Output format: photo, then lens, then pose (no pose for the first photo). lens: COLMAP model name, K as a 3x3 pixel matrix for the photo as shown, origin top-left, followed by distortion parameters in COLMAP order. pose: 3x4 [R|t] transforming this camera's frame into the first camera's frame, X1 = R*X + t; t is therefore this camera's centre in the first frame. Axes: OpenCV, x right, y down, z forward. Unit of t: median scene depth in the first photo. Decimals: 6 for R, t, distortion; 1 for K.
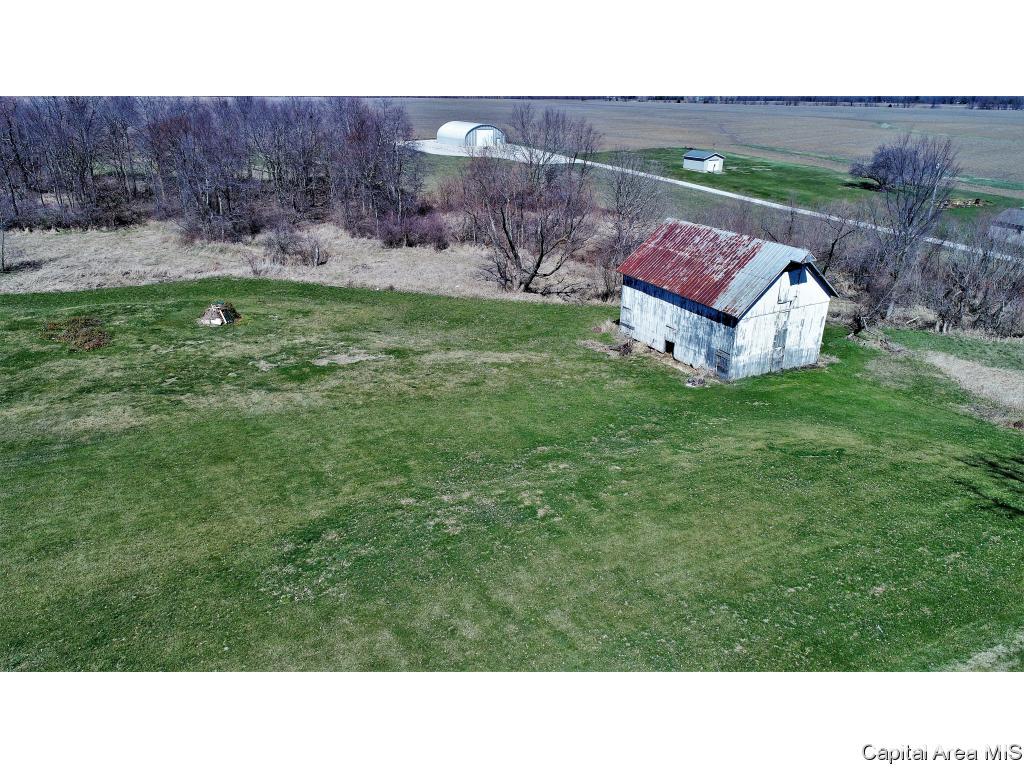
lens RADIAL K [[680.2, 0, 512.0], [0, 680.2, 384.0], [0, 0, 1]] dist [-0.003173, -0.001200]
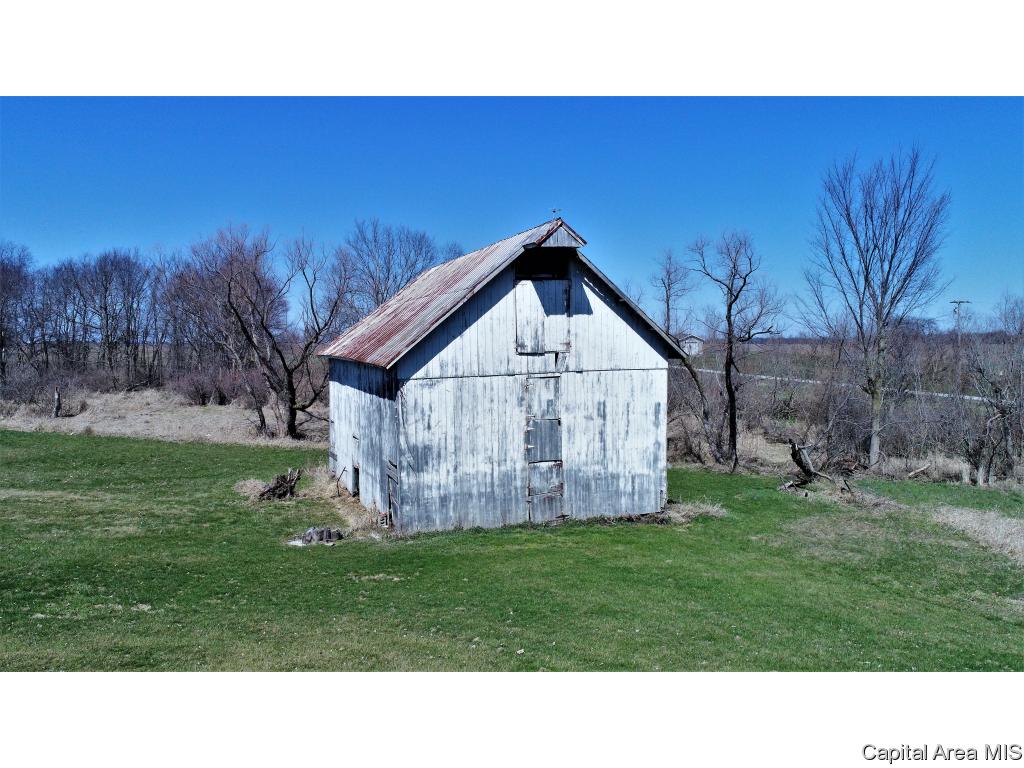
lens RADIAL K [[680.2, 0, 512.0], [0, 680.2, 384.0], [0, 0, 1]] dist [-0.003173, -0.001200]
pose [[0.996383, -0.008144, -0.084590, 0.403238], [-0.021676, 0.938116, -0.345642, 0.047896], [0.082171, 0.346225, 0.934546, 0.570738]]
